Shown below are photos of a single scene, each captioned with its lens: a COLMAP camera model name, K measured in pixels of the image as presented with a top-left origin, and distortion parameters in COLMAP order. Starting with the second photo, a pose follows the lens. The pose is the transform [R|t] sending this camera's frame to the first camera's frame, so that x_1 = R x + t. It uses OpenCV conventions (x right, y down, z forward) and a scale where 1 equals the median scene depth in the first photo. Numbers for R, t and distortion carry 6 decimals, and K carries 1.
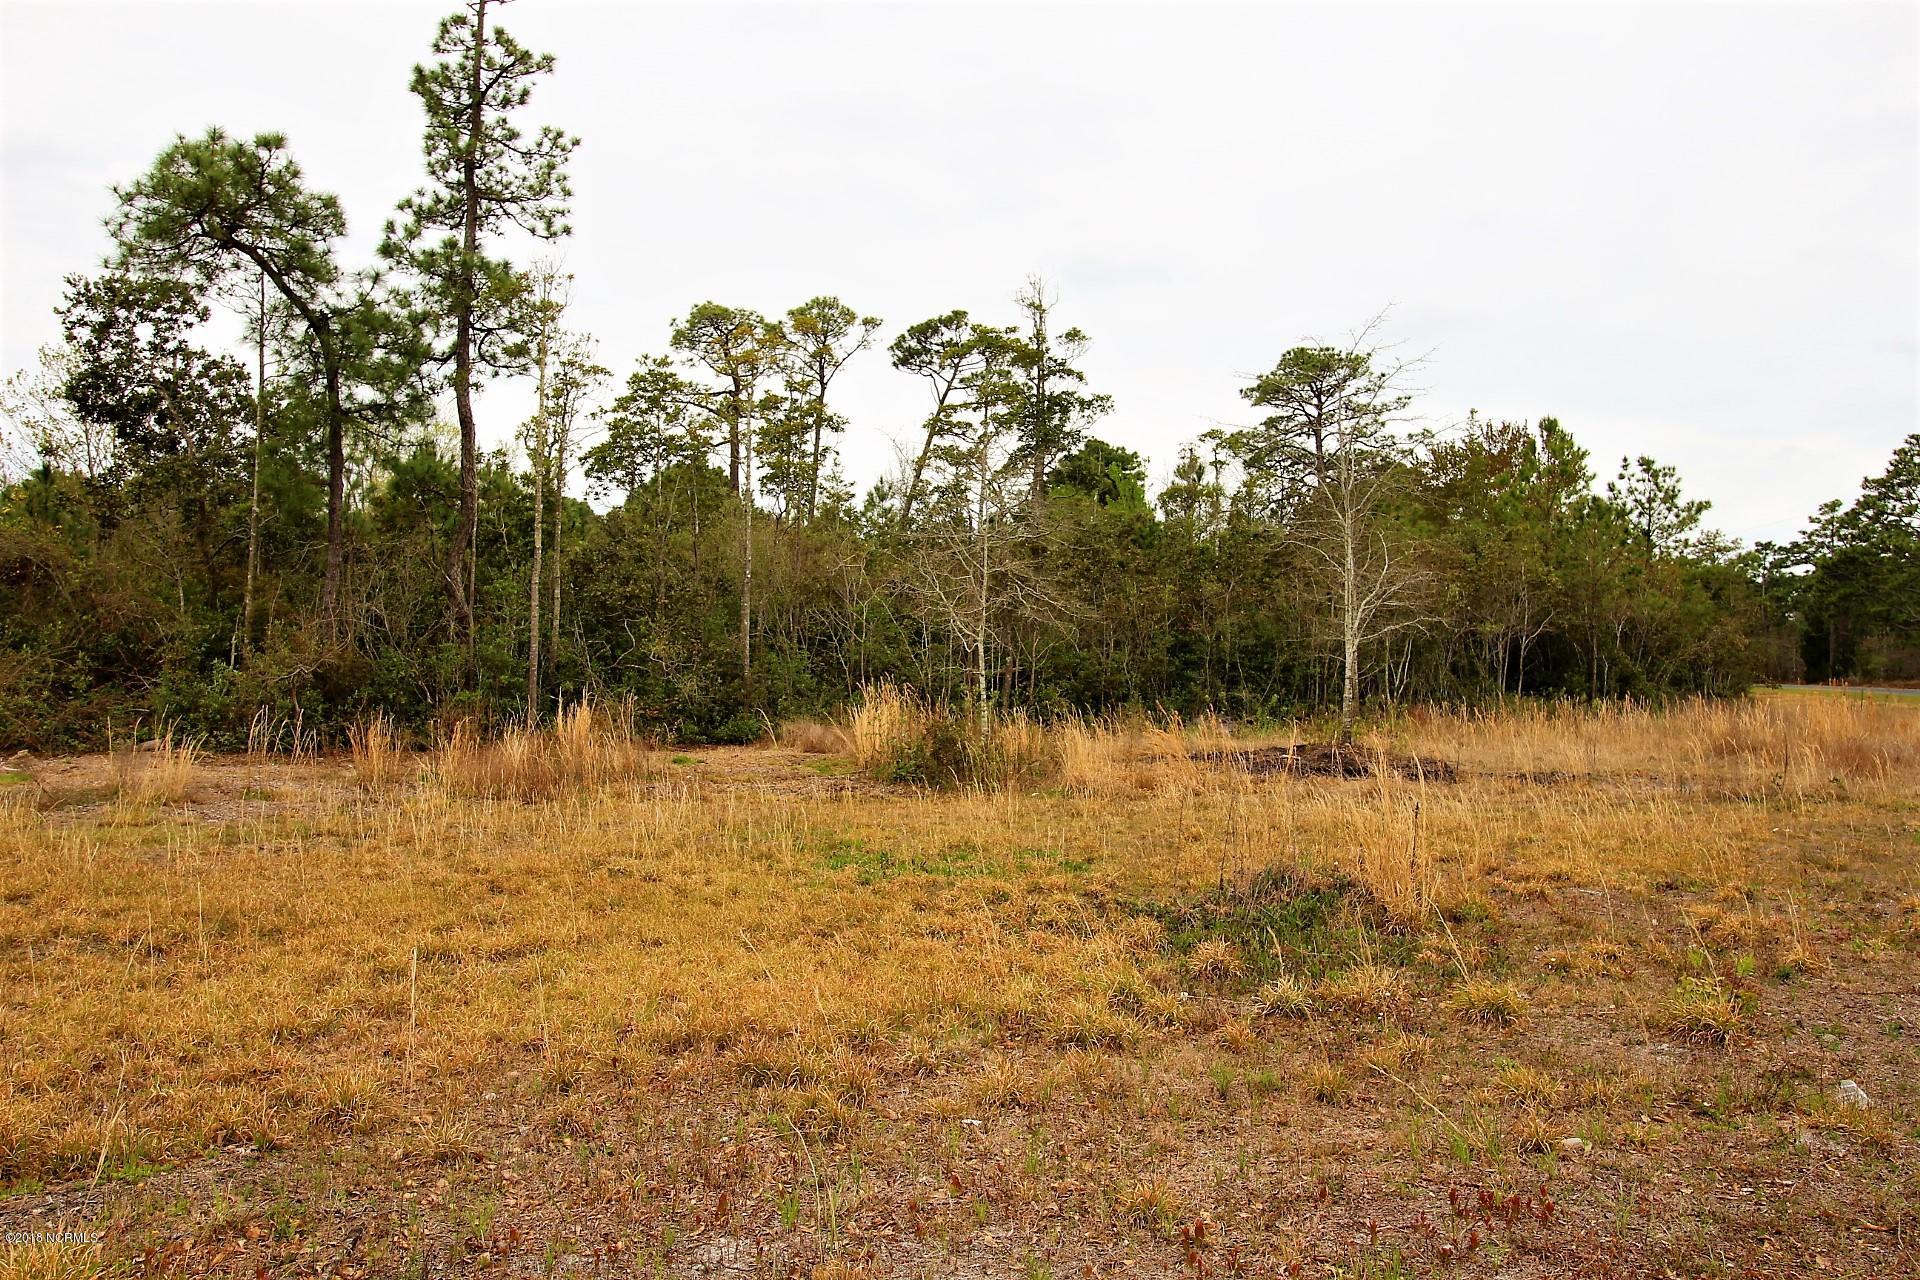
lens RADIAL K [[1537.9, 0, 960.9], [0, 1537.9, 638.0], [0, 0, 1]] dist [0.013656, -0.005553]
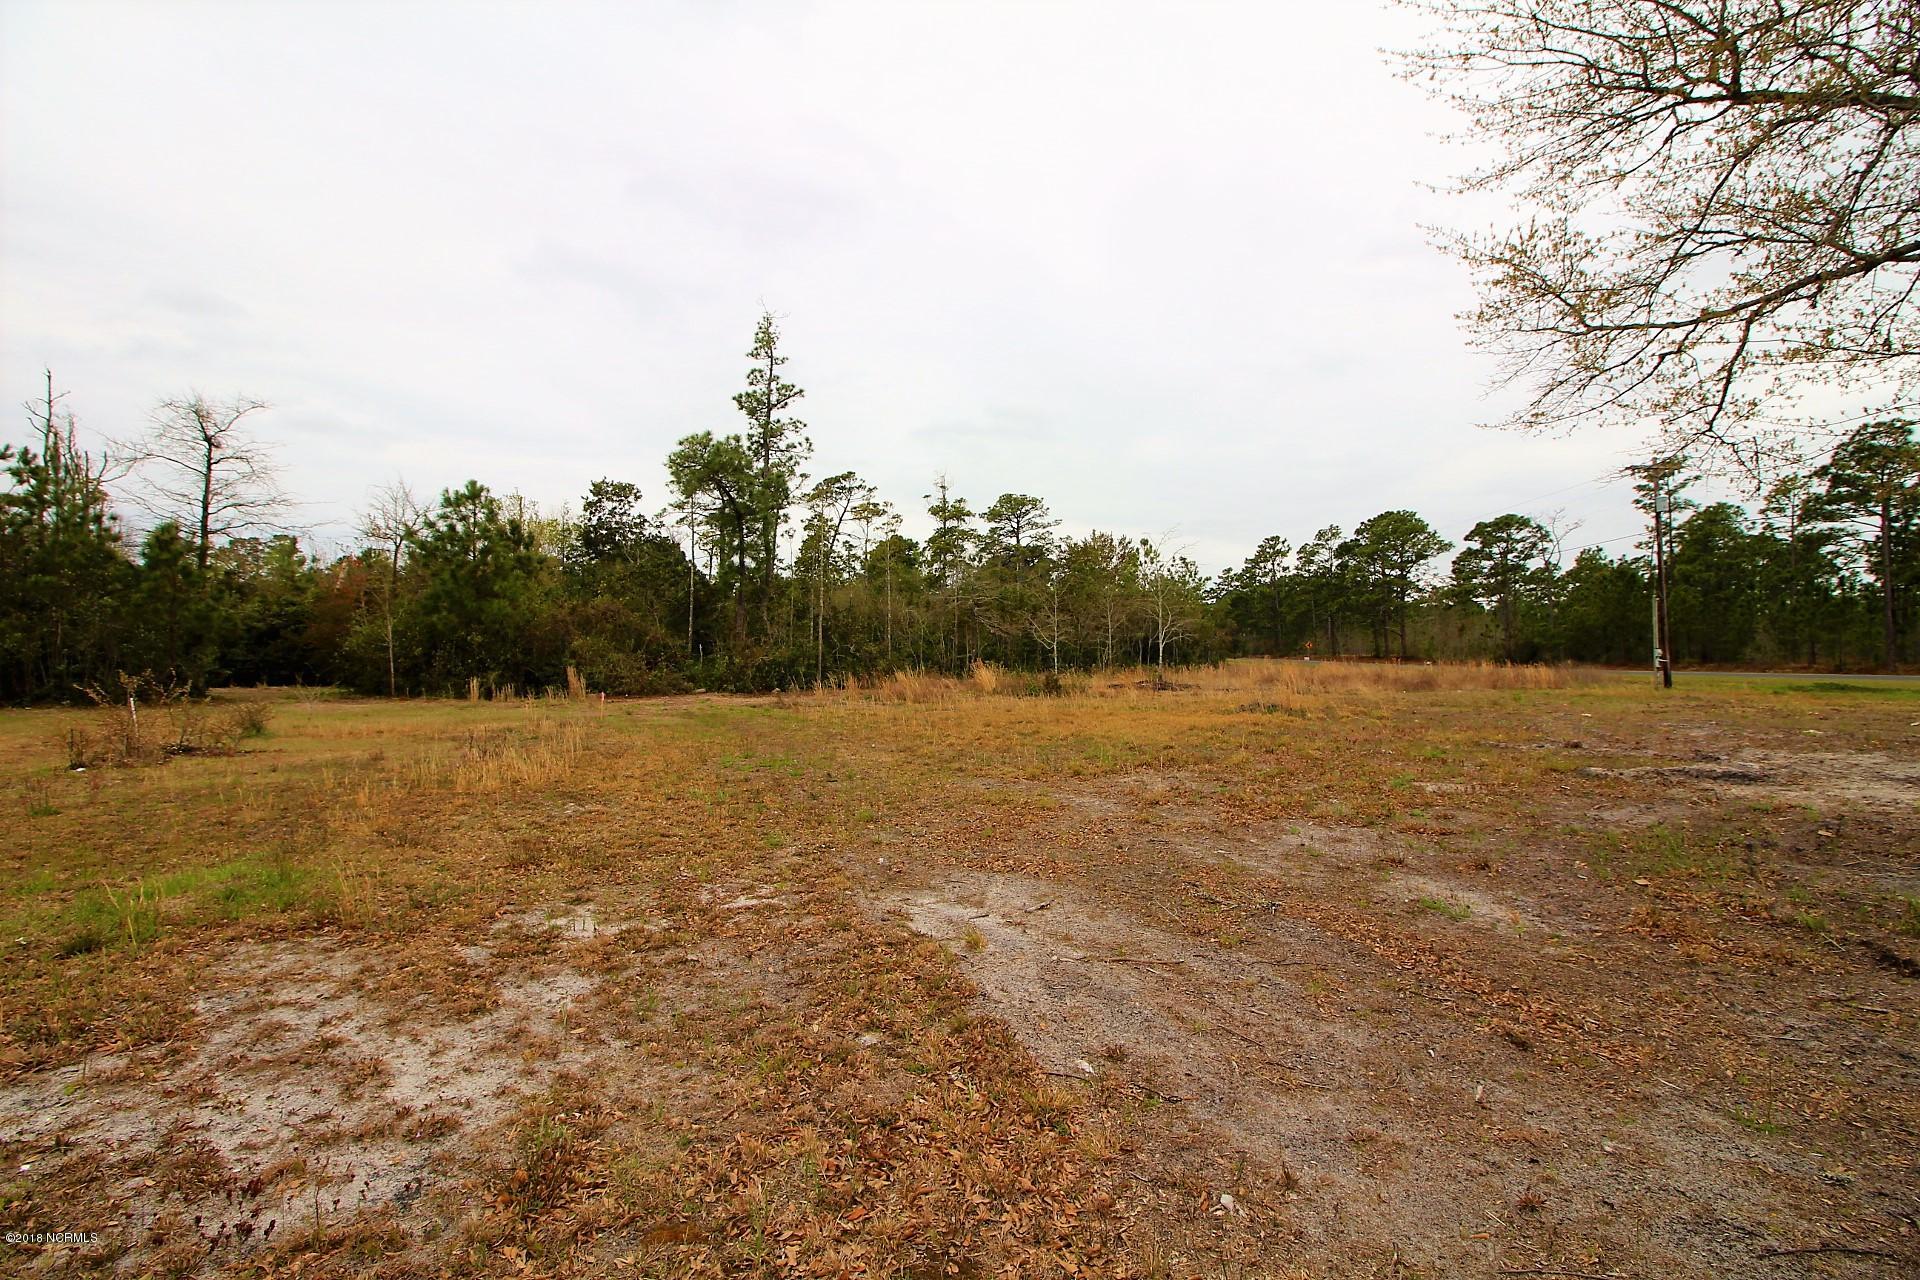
lens RADIAL K [[906.8, 0, 954.0], [0, 906.8, 637.4], [0, 0, 1]] dist [-0.003863, -0.011305]
pose [[0.970087, -0.005557, 0.242694, -0.143174], [0.004874, 0.999982, 0.003414, -0.005149], [-0.242709, -0.002129, 0.970097, -0.138310]]
